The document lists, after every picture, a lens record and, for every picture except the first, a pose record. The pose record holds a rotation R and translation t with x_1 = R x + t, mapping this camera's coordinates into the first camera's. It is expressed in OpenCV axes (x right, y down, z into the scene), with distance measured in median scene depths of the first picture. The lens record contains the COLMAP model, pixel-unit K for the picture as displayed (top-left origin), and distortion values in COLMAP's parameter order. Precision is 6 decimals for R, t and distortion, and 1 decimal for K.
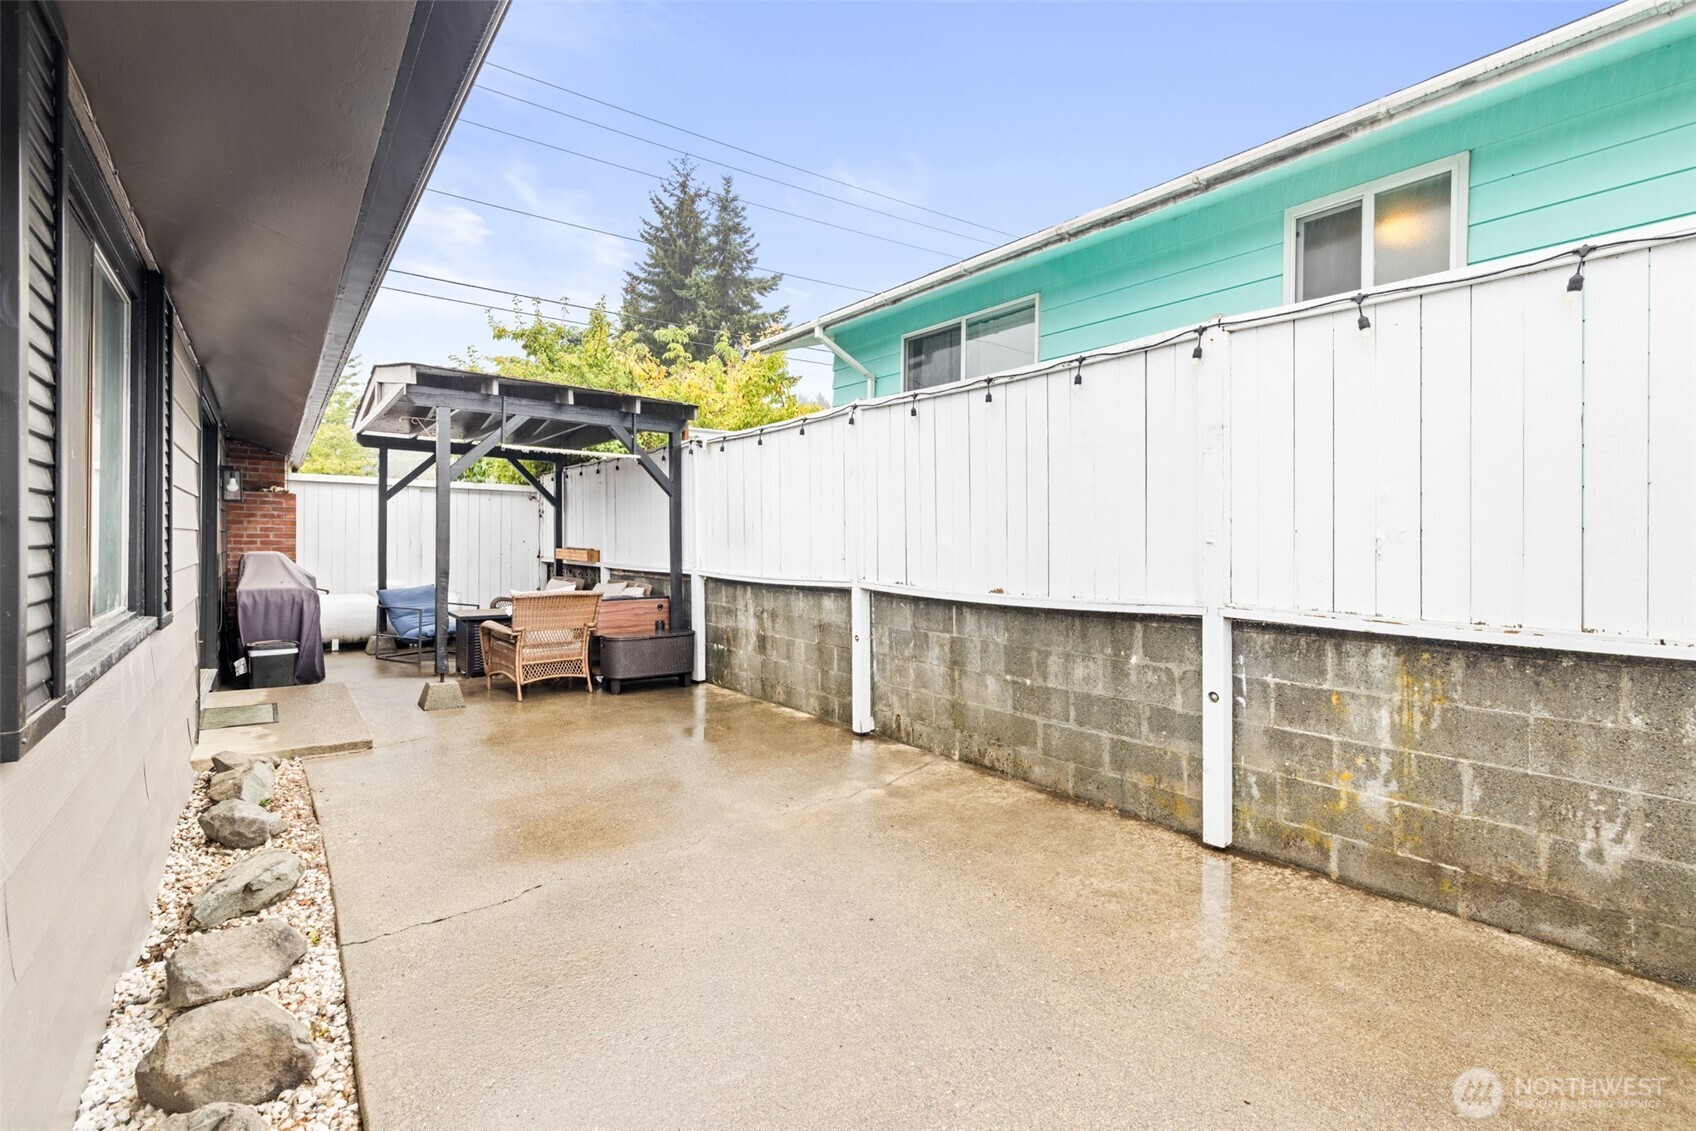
lens RADIAL K [[717.1, 0, 854.3], [0, 717.1, 554.9], [0, 0, 1]] dist [0.002772, 0.000187]
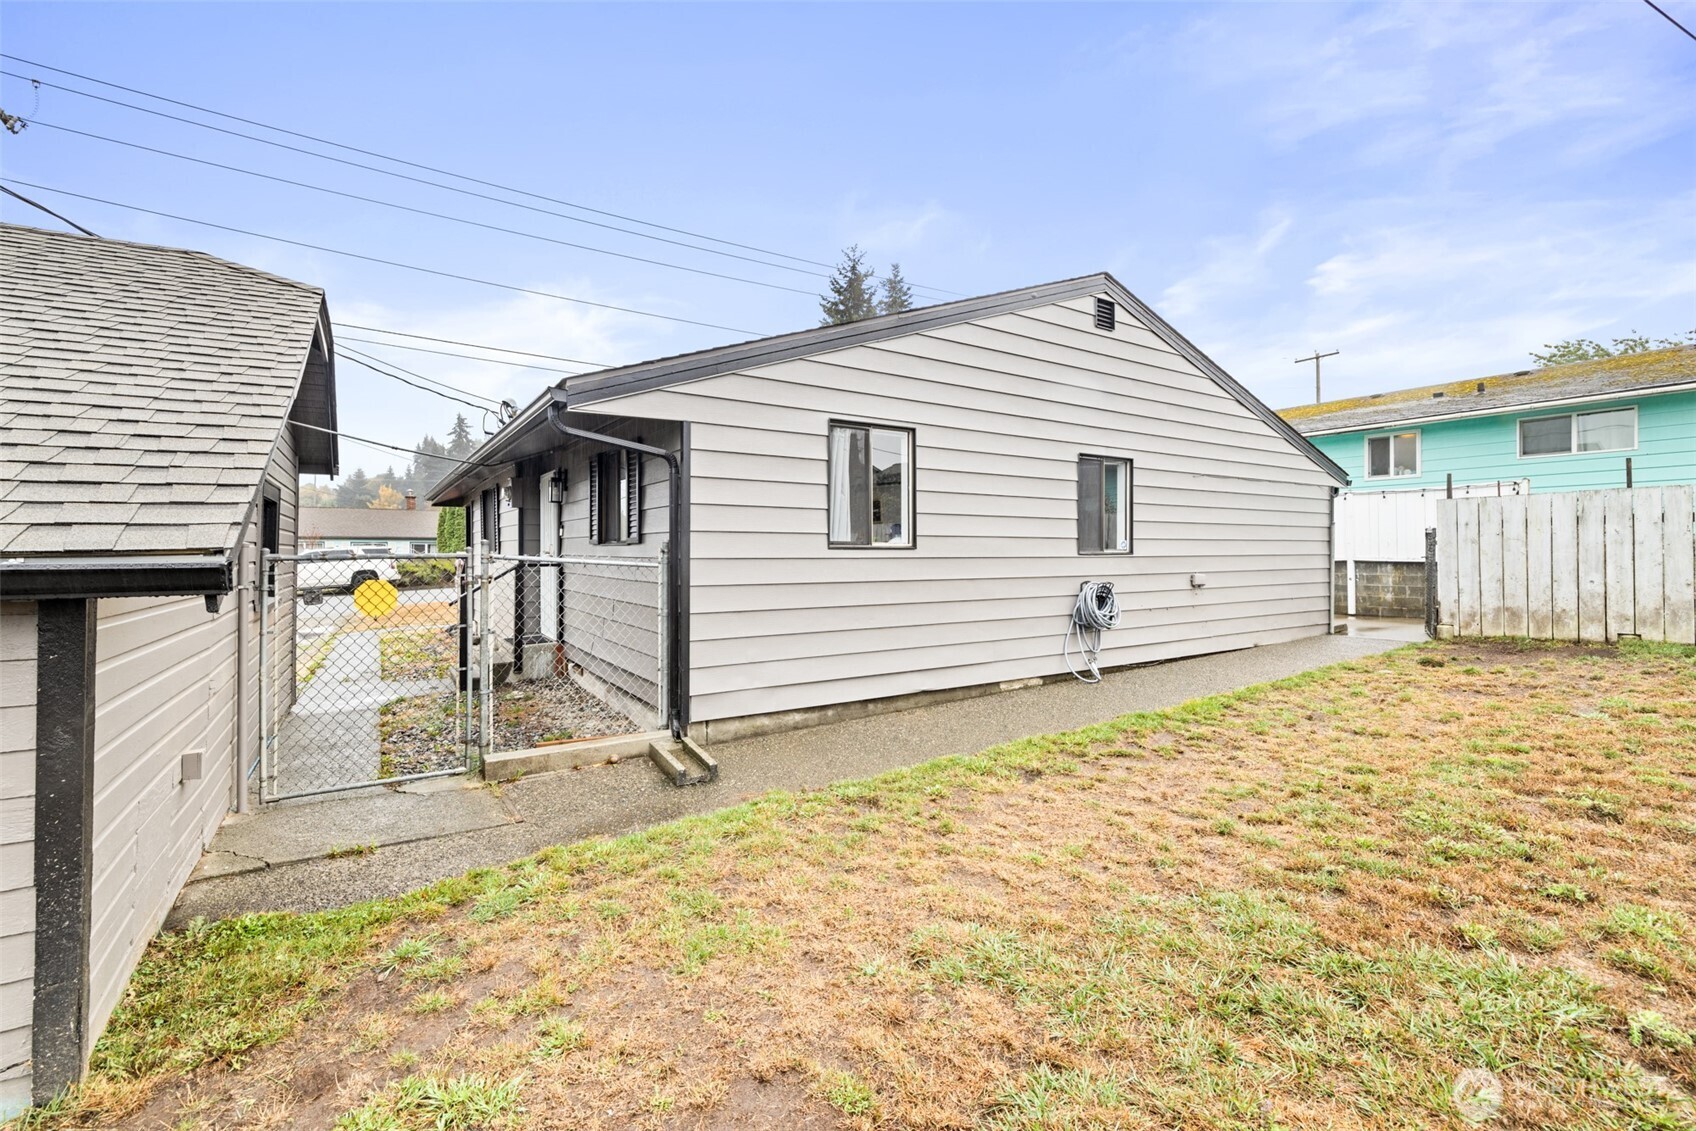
lens RADIAL K [[717.1, 0, 853.6], [0, 717.1, 549.0], [0, 0, 1]] dist [0.002772, 0.000187]
pose [[0.997251, -0.008114, -0.073646, -1.666269], [0.006427, 0.999712, -0.023106, 0.076135], [0.073812, 0.022569, 0.997017, -2.721153]]
